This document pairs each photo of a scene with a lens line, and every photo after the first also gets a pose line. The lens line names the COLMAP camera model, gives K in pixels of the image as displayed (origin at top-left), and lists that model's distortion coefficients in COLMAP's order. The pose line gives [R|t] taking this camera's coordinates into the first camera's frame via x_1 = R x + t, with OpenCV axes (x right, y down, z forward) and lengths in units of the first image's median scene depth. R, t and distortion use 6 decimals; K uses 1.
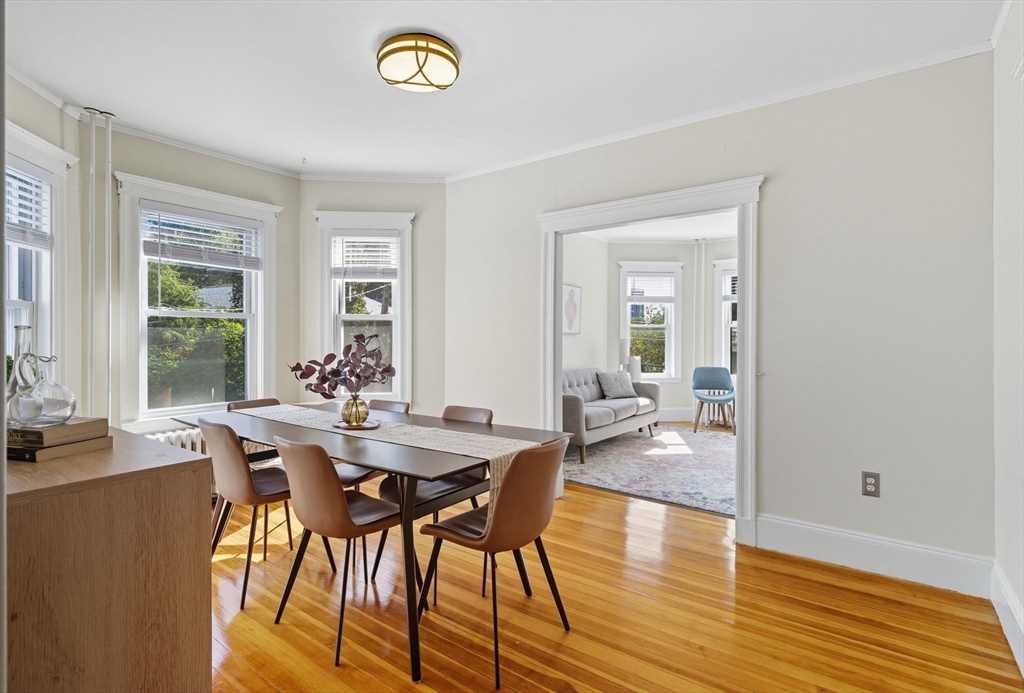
lens RADIAL K [[492.9, 0, 513.5], [0, 492.9, 340.0], [0, 0, 1]] dist [0.009420, -0.000315]
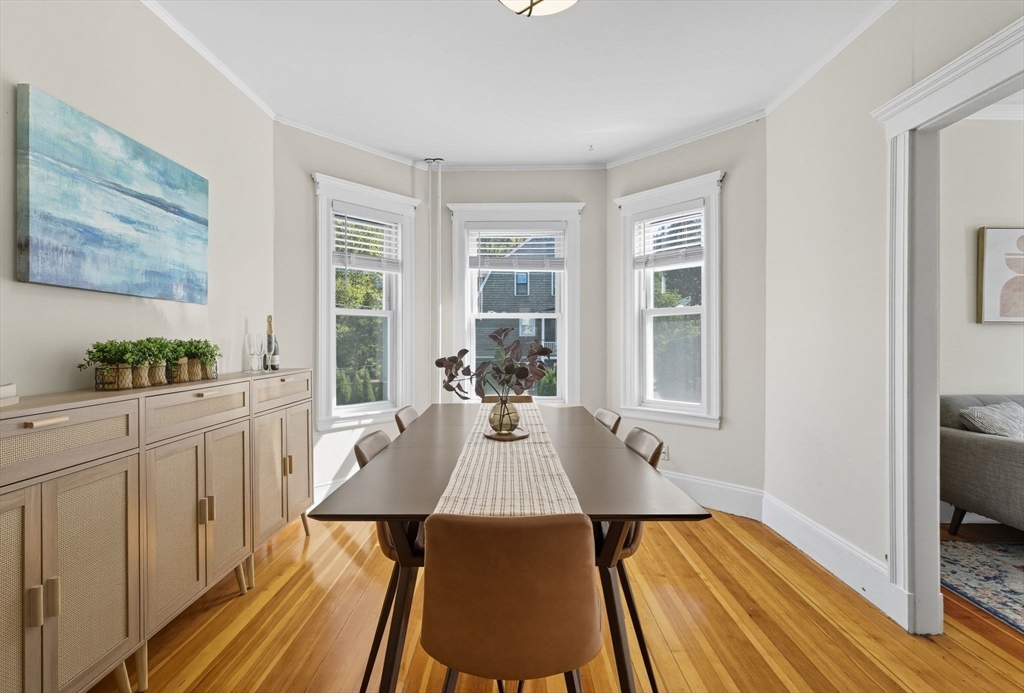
lens RADIAL K [[492.9, 0, 515.2], [0, 492.9, 345.8], [0, 0, 1]] dist [0.009420, -0.000315]
pose [[0.595286, 0.007343, -0.803480, 0.255387], [0.000992, 0.999951, 0.009873, 0.005563], [0.803513, -0.006675, 0.595250, 0.330132]]
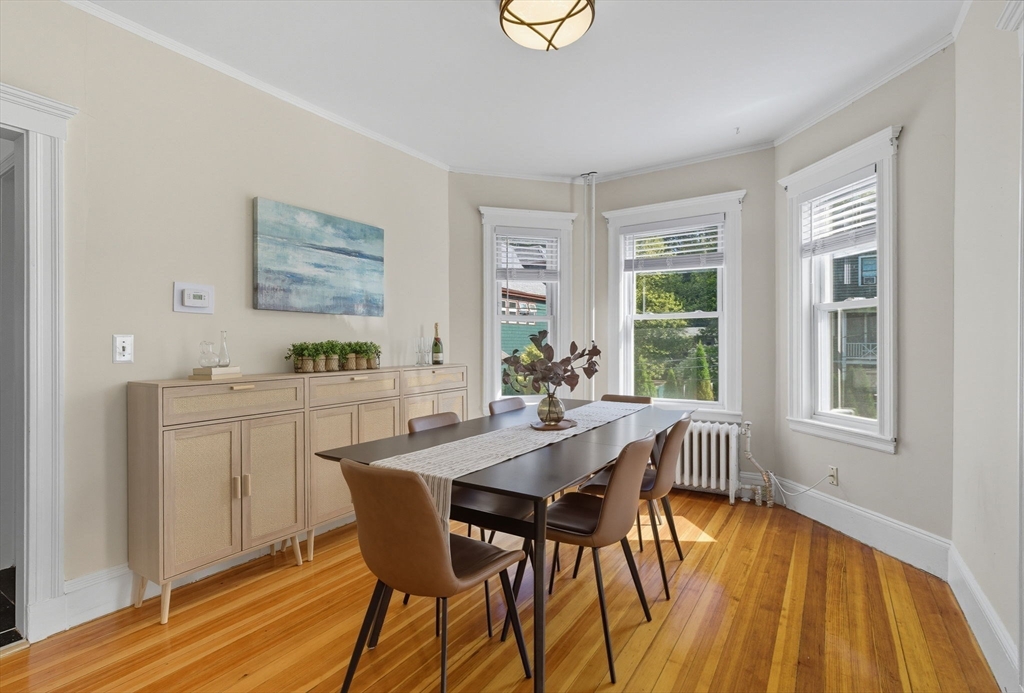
lens RADIAL K [[492.9, 0, 518.9], [0, 492.9, 348.3], [0, 0, 1]] dist [0.009420, -0.000315]
pose [[0.067878, 0.011440, -0.997628, 0.424041], [0.002055, 0.999931, 0.011606, 0.005997], [0.997691, -0.002838, 0.067850, 0.575261]]
